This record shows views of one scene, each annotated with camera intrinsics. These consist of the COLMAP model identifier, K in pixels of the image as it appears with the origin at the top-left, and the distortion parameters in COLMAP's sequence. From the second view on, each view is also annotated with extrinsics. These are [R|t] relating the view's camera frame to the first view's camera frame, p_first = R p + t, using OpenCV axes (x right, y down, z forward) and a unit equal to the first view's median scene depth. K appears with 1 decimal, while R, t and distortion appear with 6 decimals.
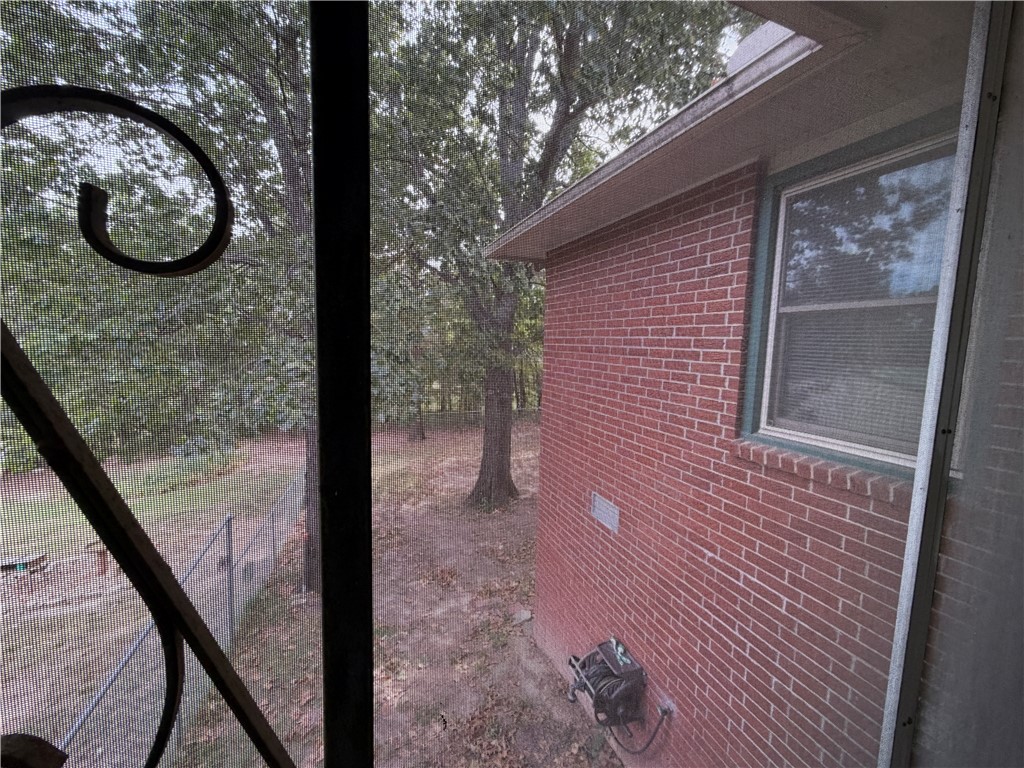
lens RADIAL K [[409.4, 0, 510.1], [0, 409.4, 384.0], [0, 0, 1]] dist [-0.001728, 0.000793]
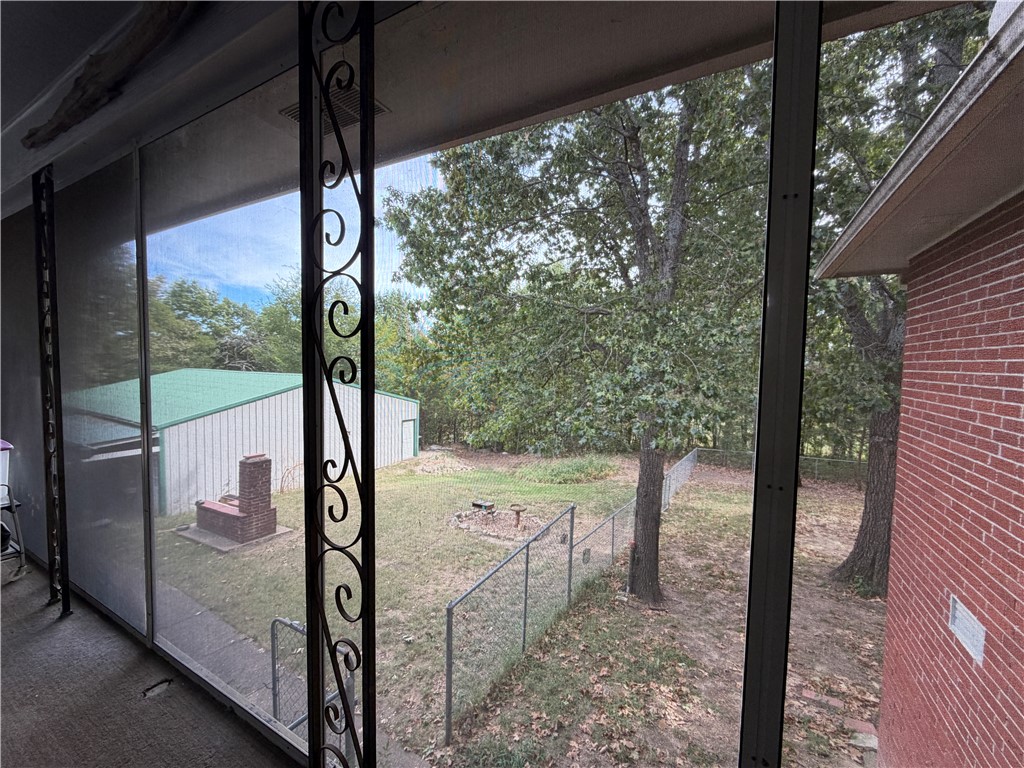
lens RADIAL K [[409.4, 0, 512.0], [0, 409.4, 383.6], [0, 0, 1]] dist [-0.001728, 0.000793]
pose [[0.646353, 0.025352, -0.762617, 0.185328], [-0.079617, 0.996233, -0.034361, -0.007169], [0.758874, 0.082926, 0.645936, -0.035547]]
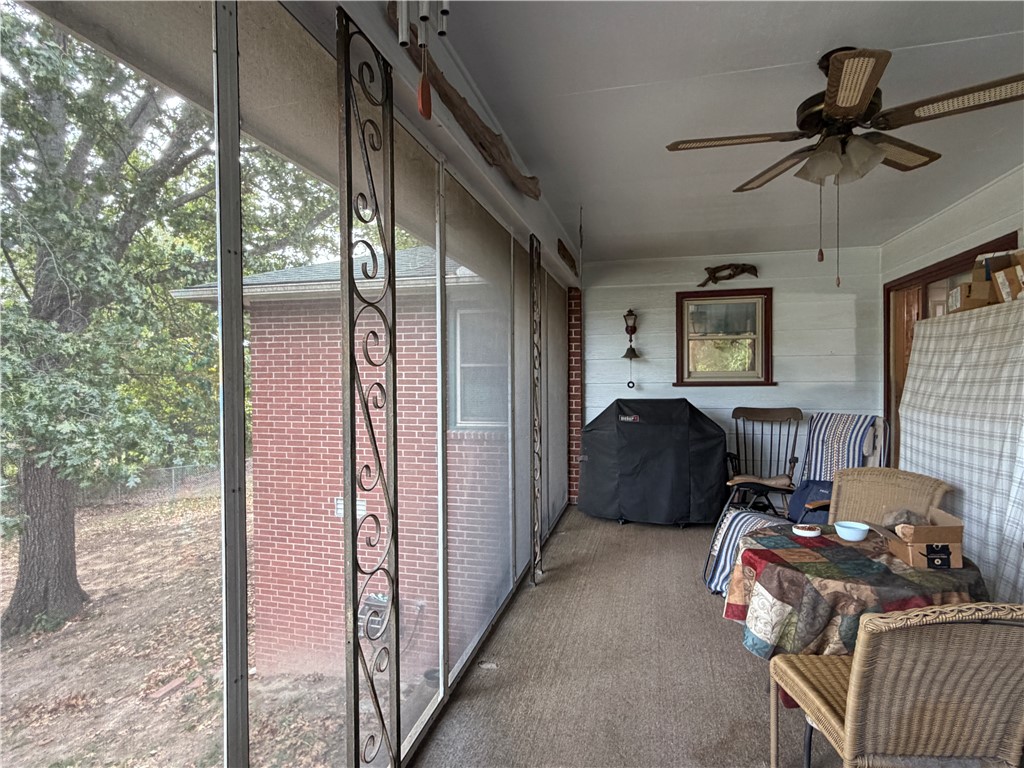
lens RADIAL K [[533.2, 0, 512.0], [0, 533.2, 383.4], [0, 0, 1]] dist [-0.000706, -0.000041]
pose [[0.582326, -0.041774, 0.811882, -0.636800], [0.101820, 0.994563, -0.021857, -0.001313], [-0.806554, 0.095394, 0.583413, -0.356821]]
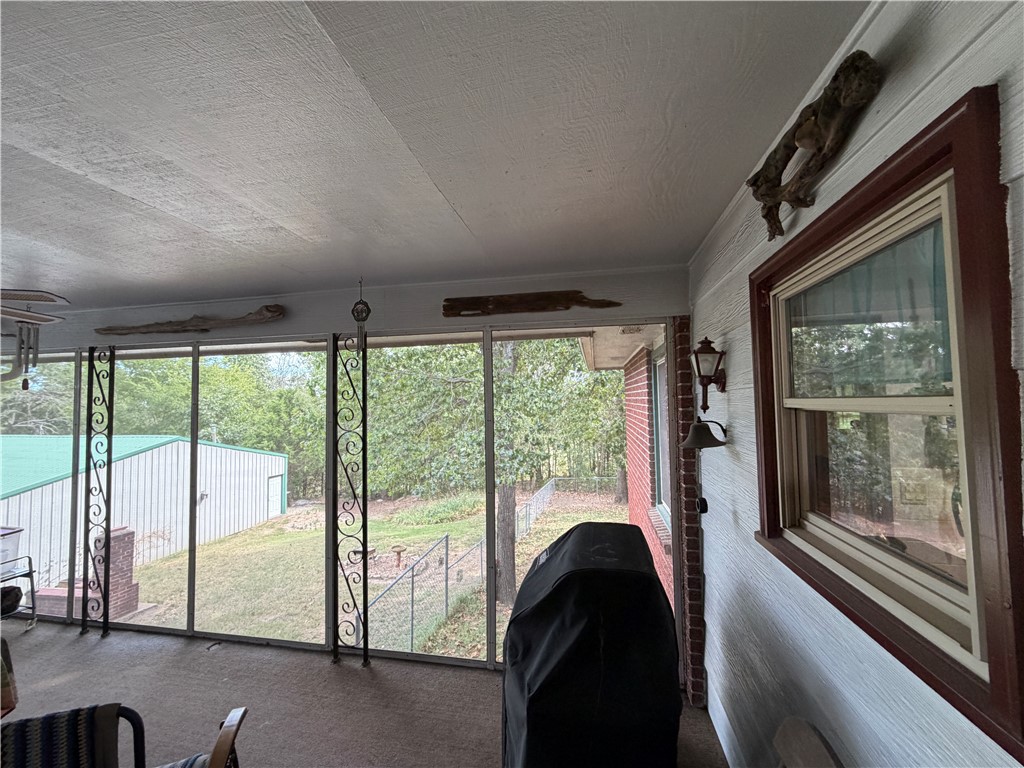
lens RADIAL K [[409.4, 0, 511.0], [0, 409.4, 383.6], [0, 0, 1]] dist [-0.001728, 0.000793]
pose [[0.844854, -0.063629, -0.531200, 0.472286], [-0.015922, 0.989472, -0.143846, -0.052513], [0.534760, 0.129987, 0.834946, -0.348015]]
